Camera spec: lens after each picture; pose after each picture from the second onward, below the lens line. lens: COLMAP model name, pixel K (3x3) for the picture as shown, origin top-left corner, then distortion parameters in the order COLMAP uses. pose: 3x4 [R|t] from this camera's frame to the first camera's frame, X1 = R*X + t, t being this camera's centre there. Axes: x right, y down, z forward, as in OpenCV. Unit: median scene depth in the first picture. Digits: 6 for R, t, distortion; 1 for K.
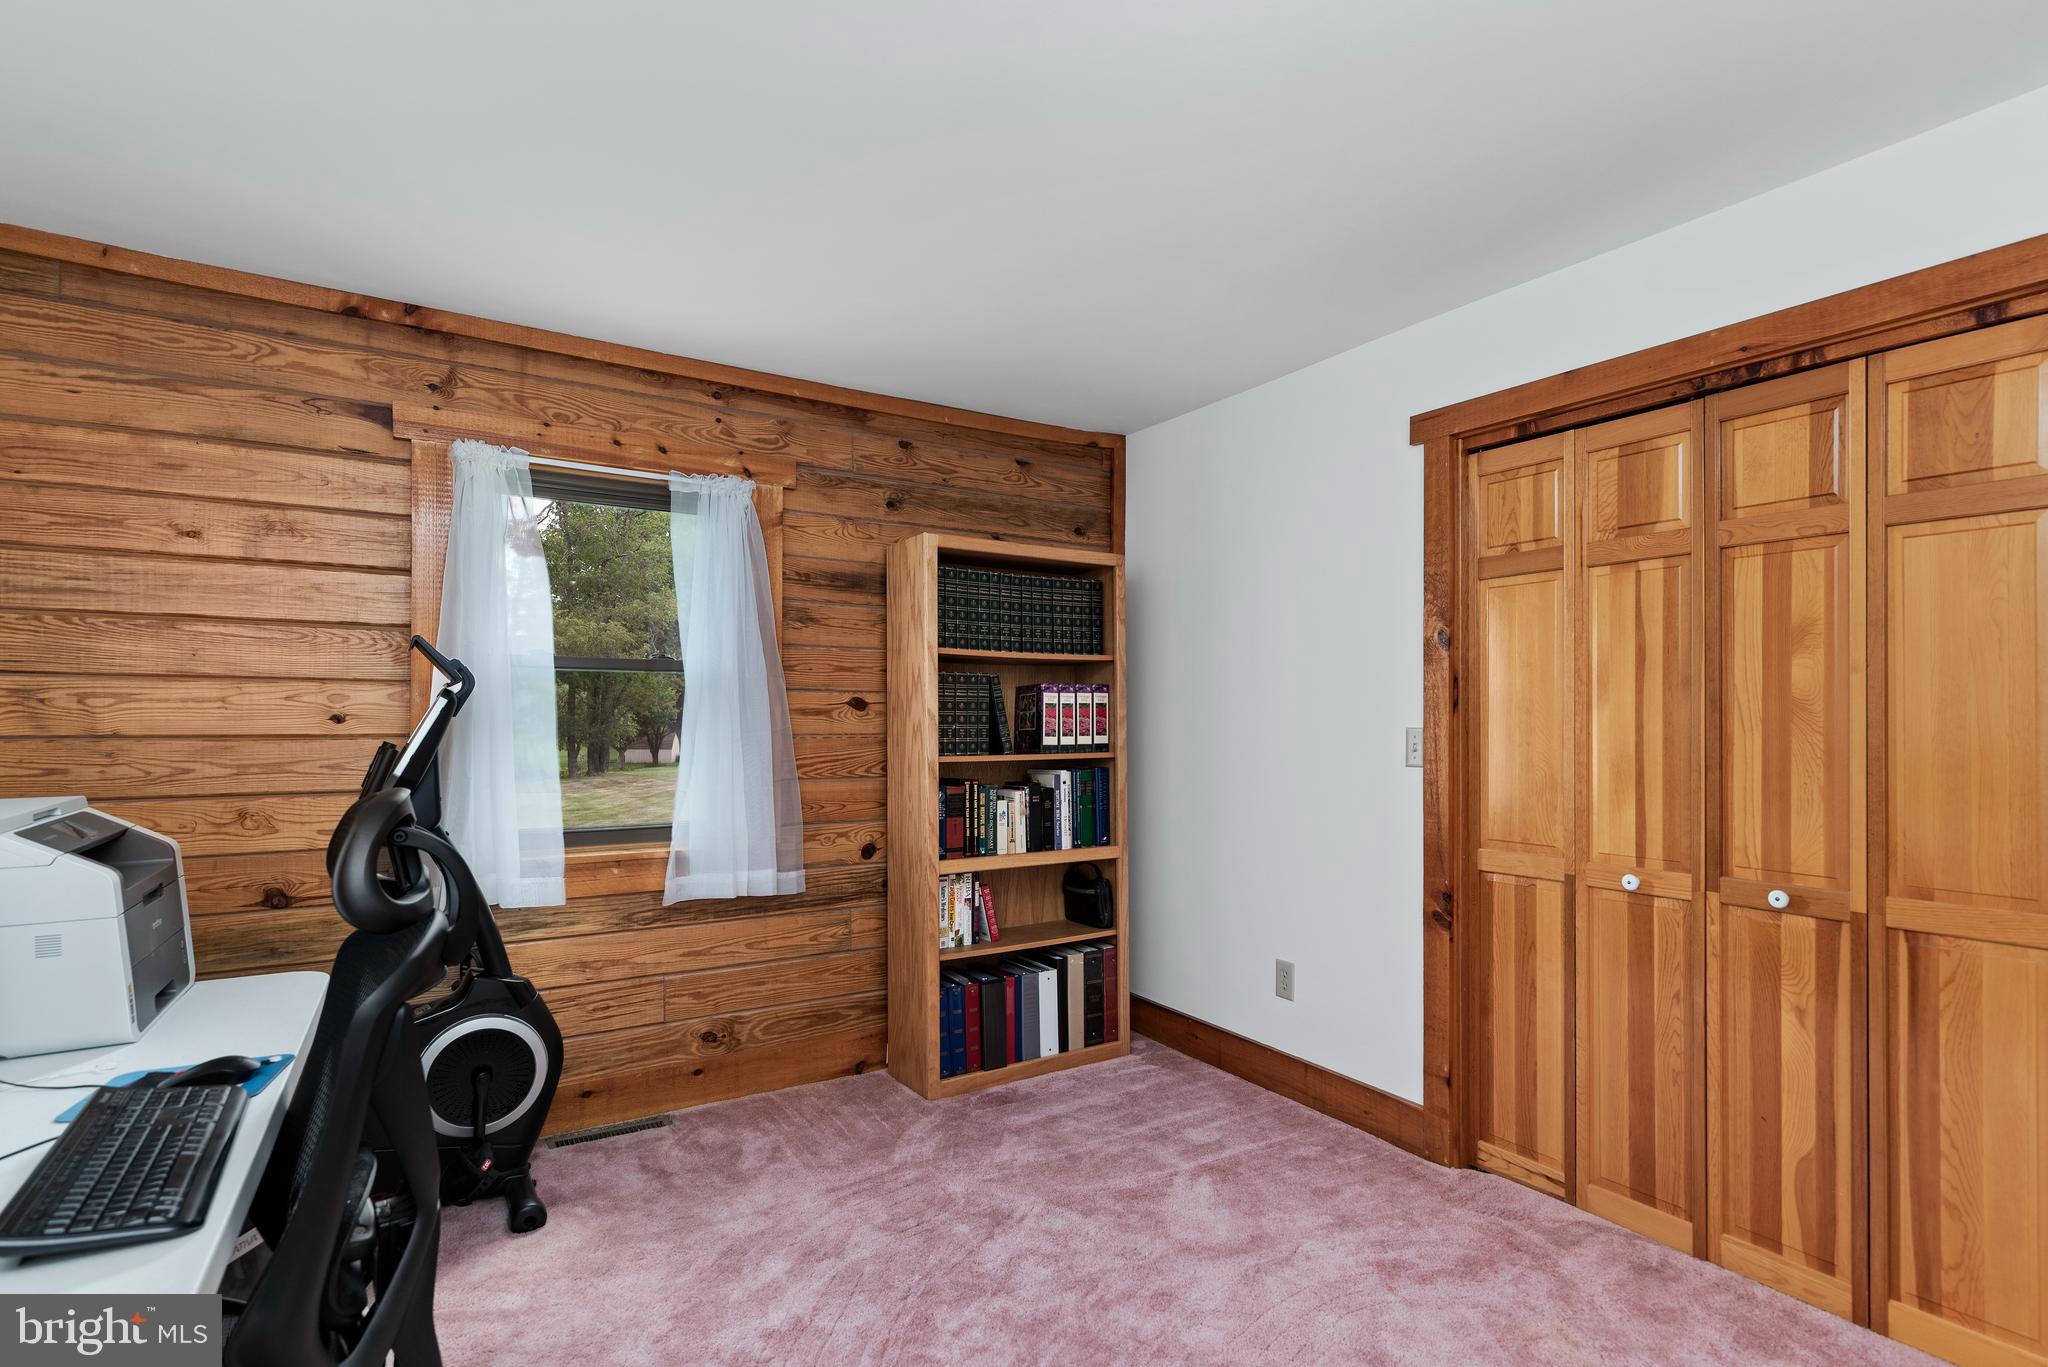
lens RADIAL K [[999.8, 0, 1035.3], [0, 999.8, 701.9], [0, 0, 1]] dist [0.001328, 0.000063]
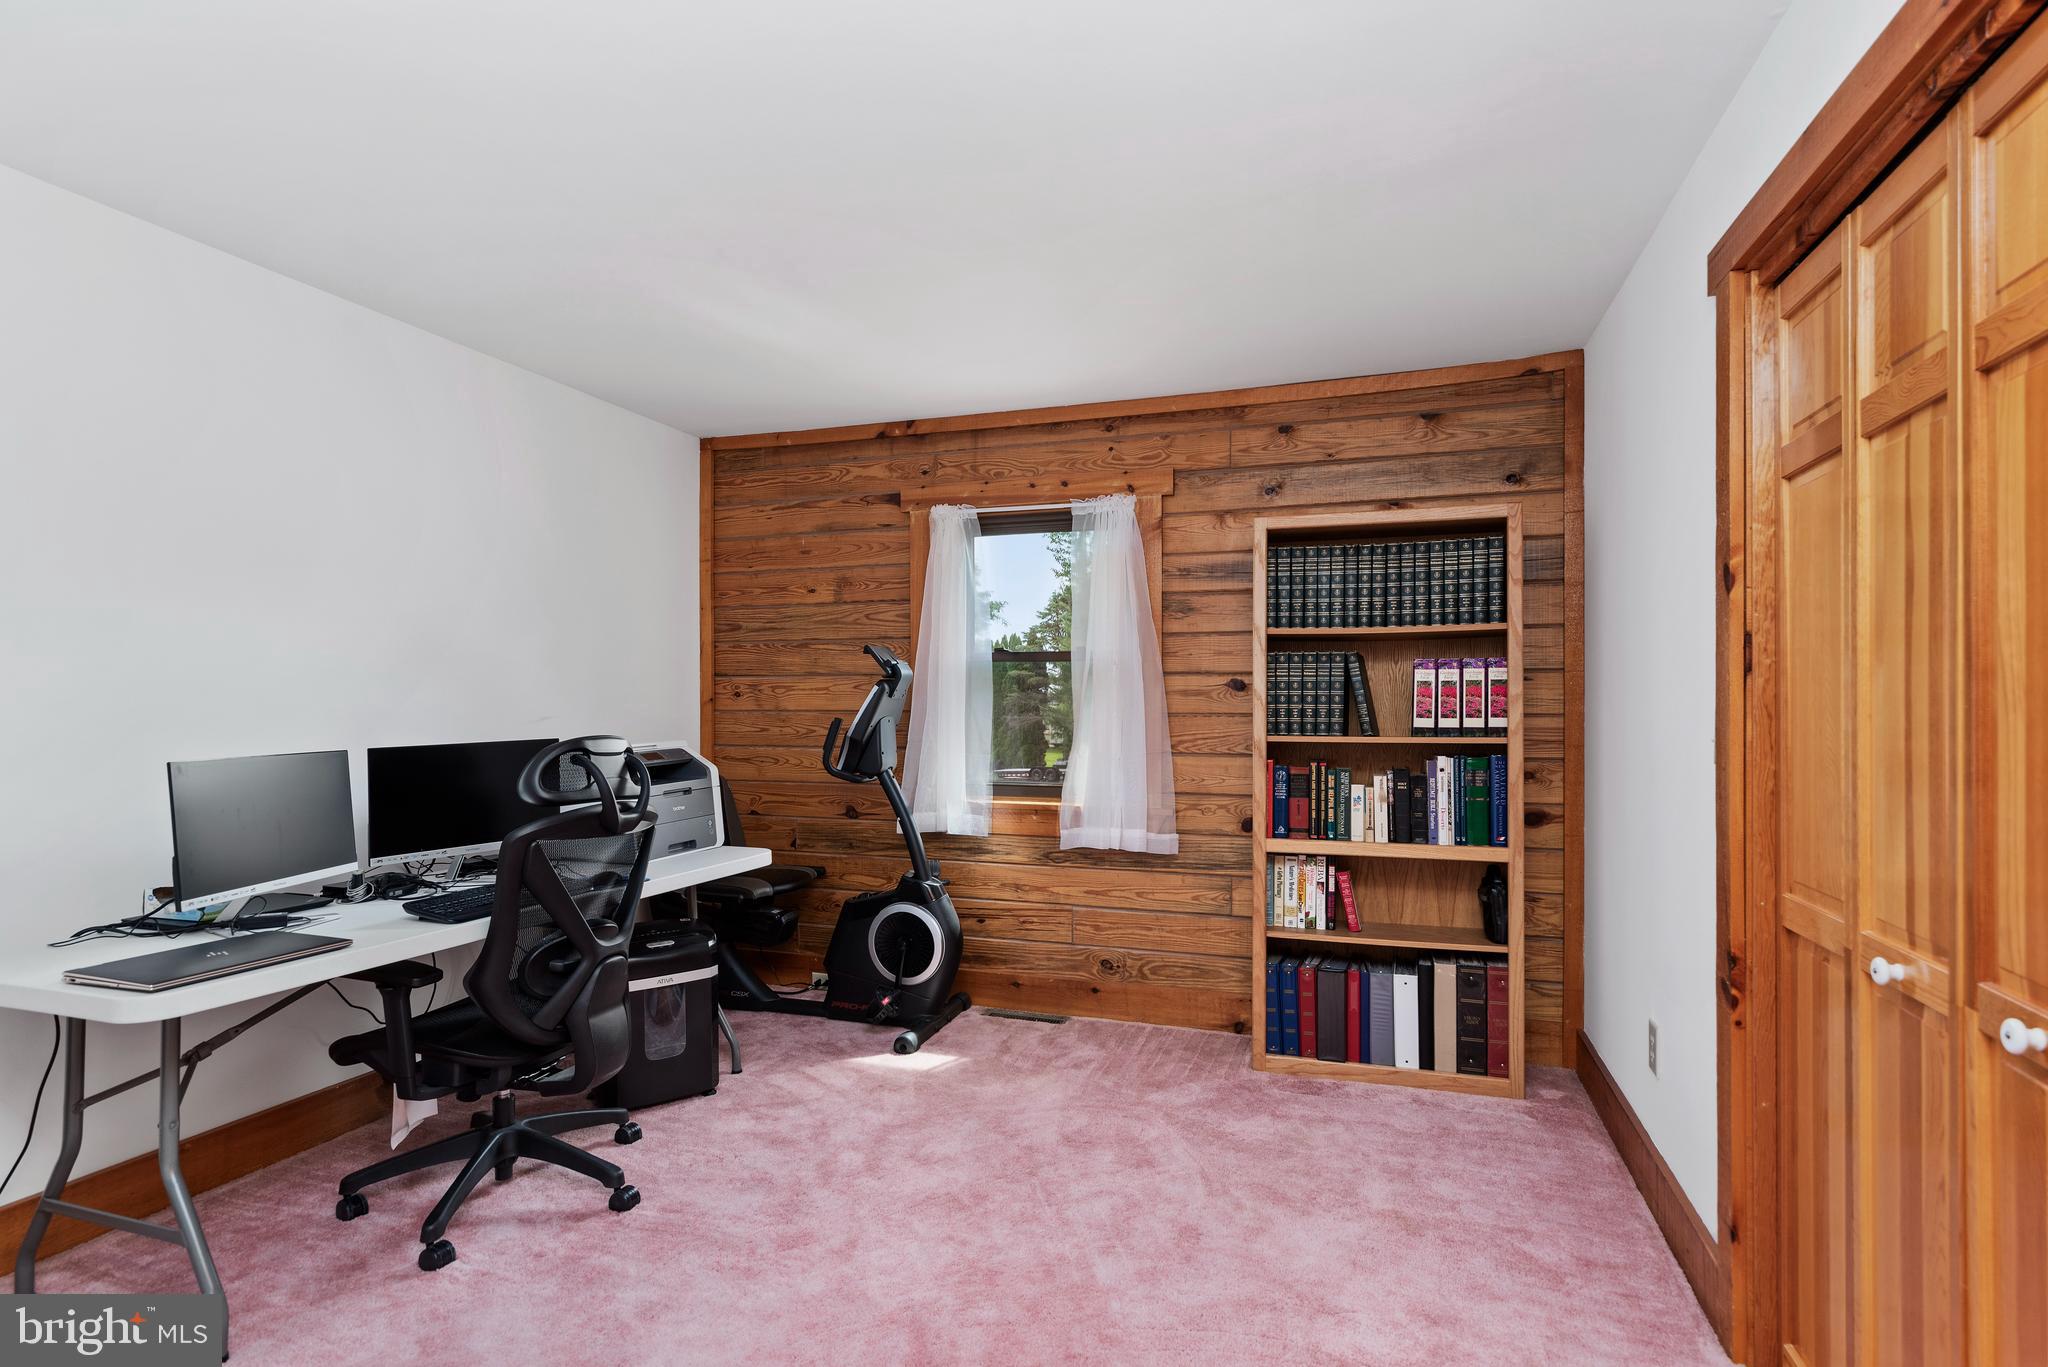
lens RADIAL K [[999.8, 0, 1060.3], [0, 999.8, 688.1], [0, 0, 1]] dist [0.001328, 0.000063]
pose [[0.634026, -0.013338, -0.773197, 0.553960], [0.014813, 0.999877, -0.005102, 0.008459], [0.773170, -0.008218, 0.634145, 0.192517]]
